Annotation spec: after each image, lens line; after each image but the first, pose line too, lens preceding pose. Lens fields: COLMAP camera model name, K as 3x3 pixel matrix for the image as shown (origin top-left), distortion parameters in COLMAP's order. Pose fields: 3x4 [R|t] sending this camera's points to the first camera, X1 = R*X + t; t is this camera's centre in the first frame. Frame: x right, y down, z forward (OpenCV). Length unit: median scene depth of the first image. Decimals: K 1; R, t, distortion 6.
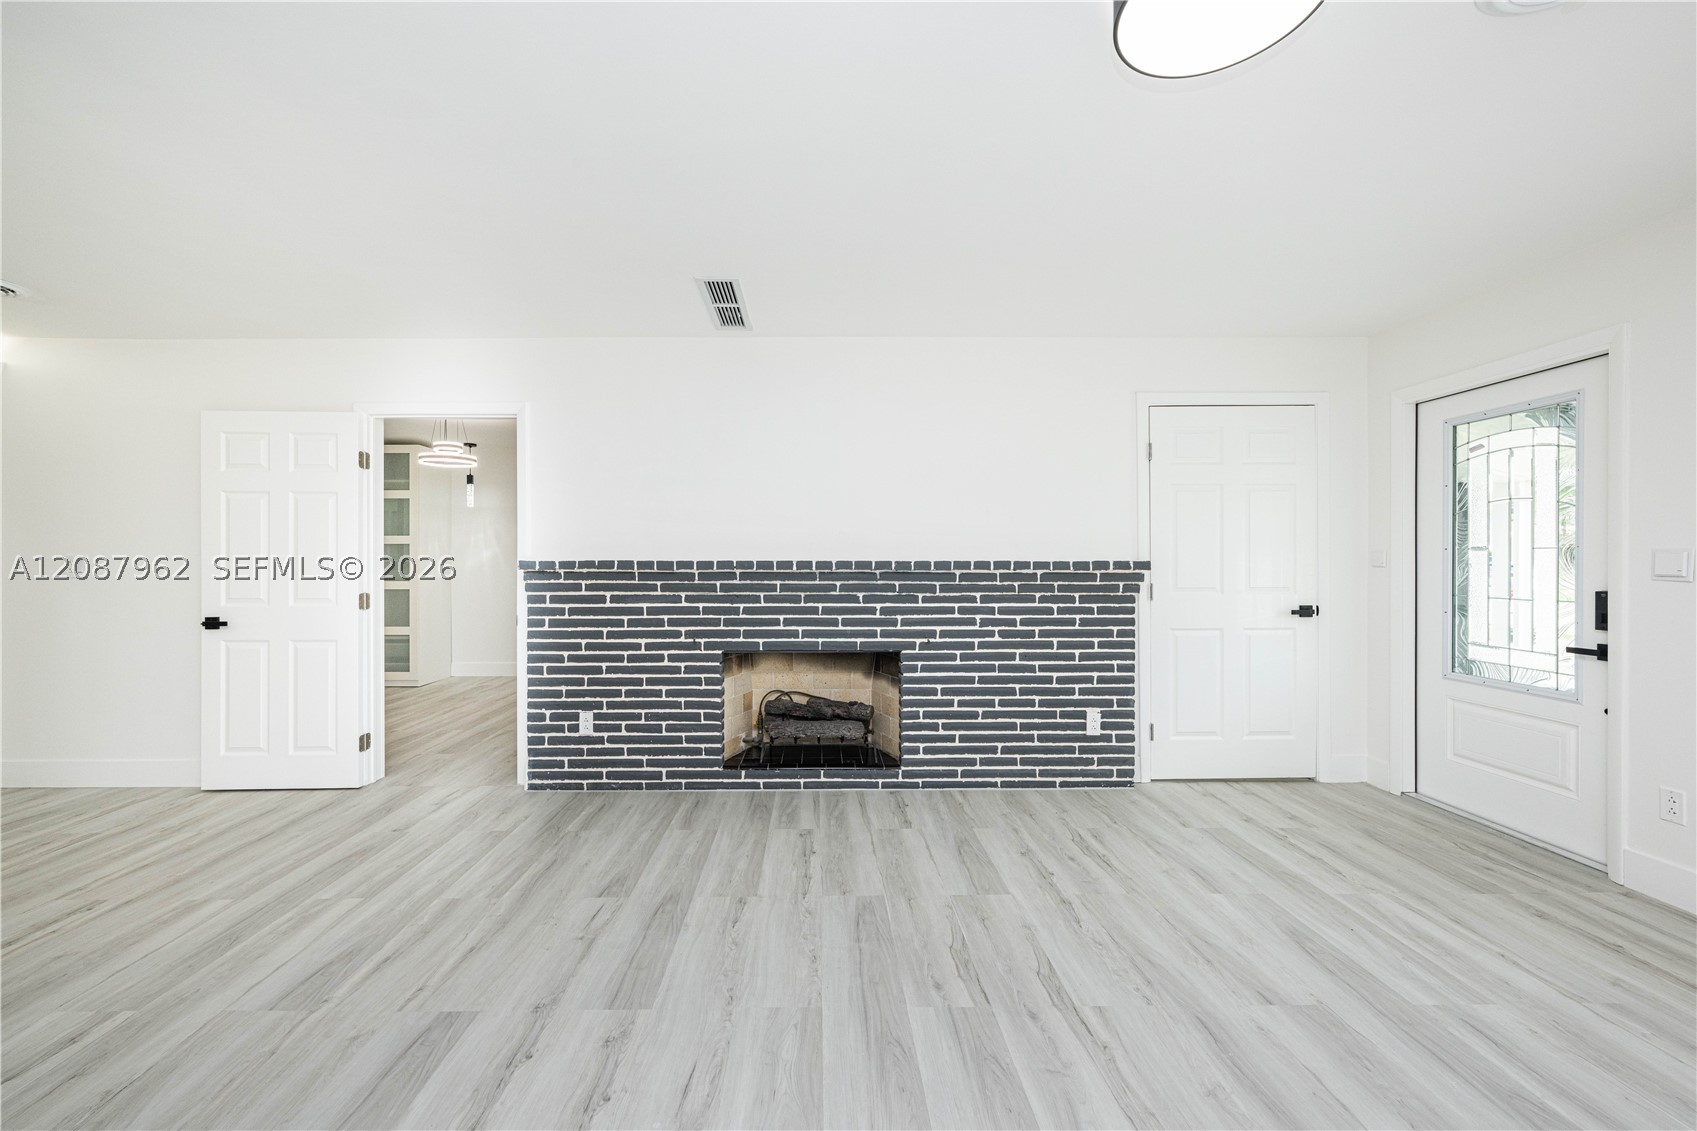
lens RADIAL K [[670.8, 0, 832.8], [0, 670.8, 565.9], [0, 0, 1]] dist [-0.000632, -0.000118]
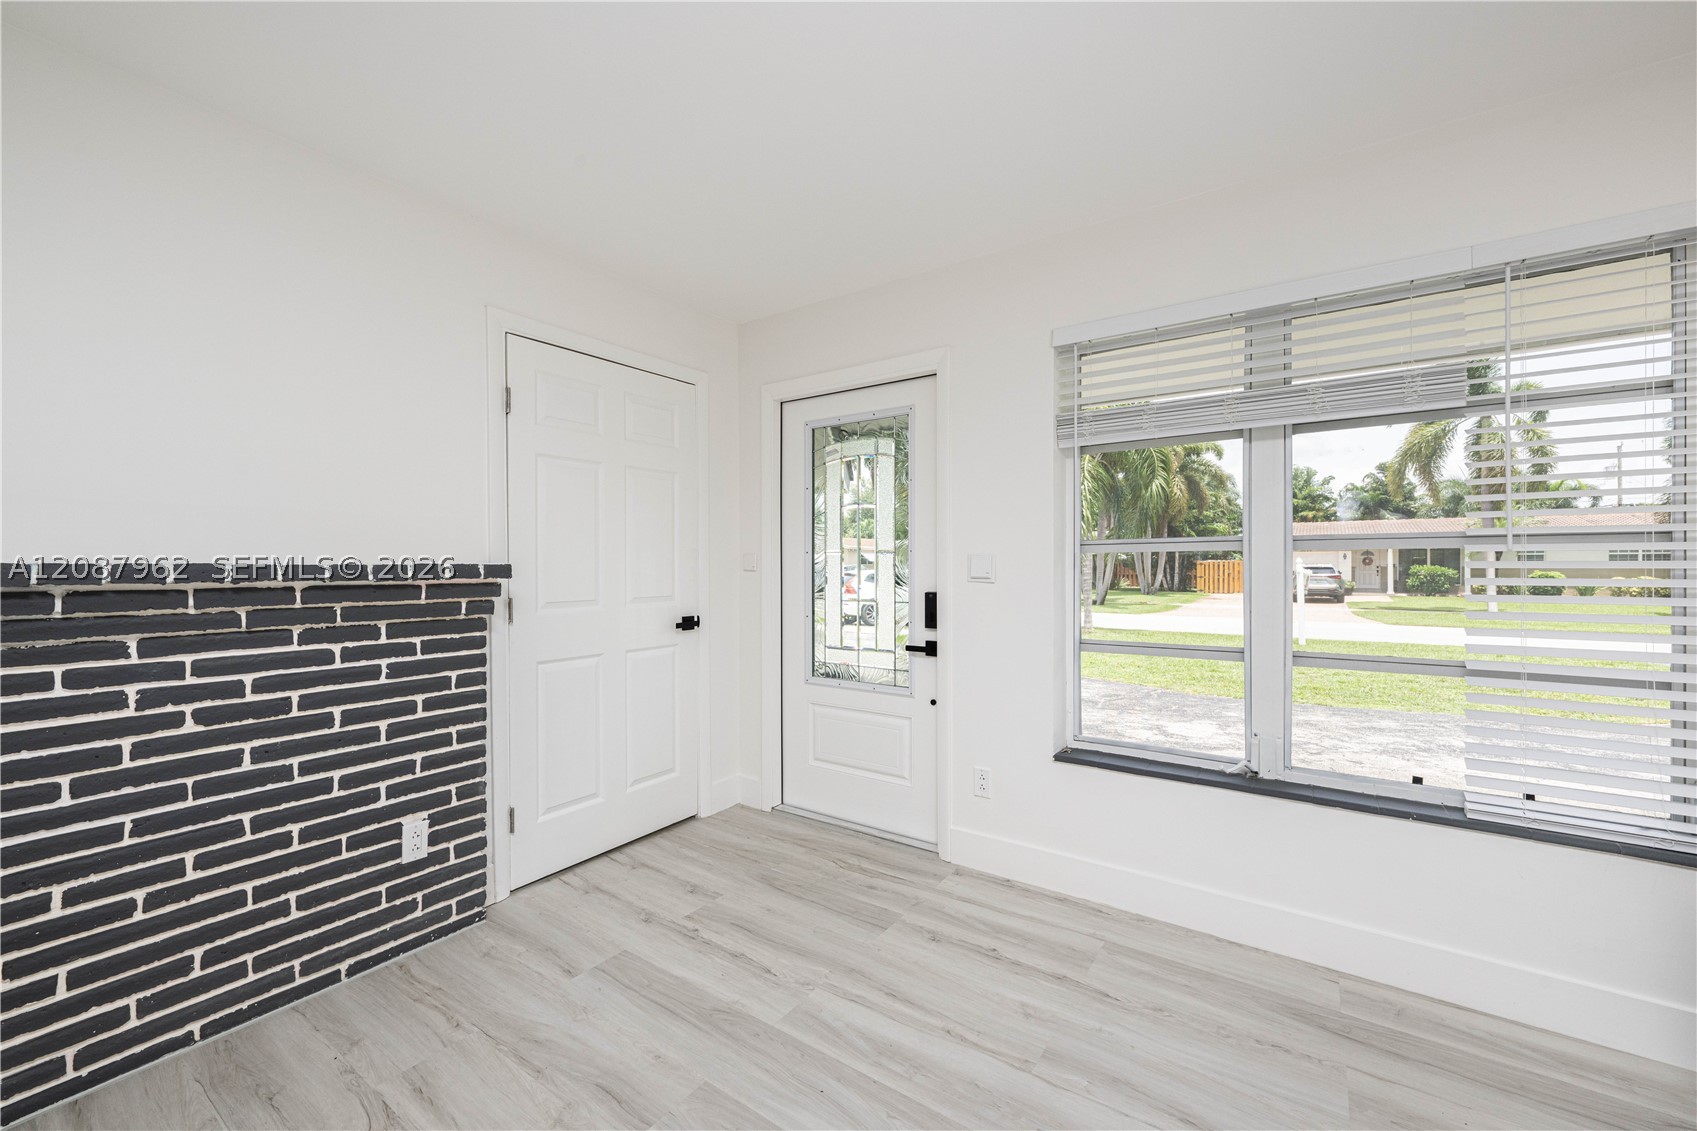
lens RADIAL K [[670.8, 0, 834.9], [0, 670.8, 565.0], [0, 0, 1]] dist [-0.000632, -0.000118]
pose [[0.599434, 0.000389, 0.800424, 0.139946], [0.005620, 0.999973, -0.004694, -0.001641], [-0.800404, 0.007312, 0.599416, 0.354896]]
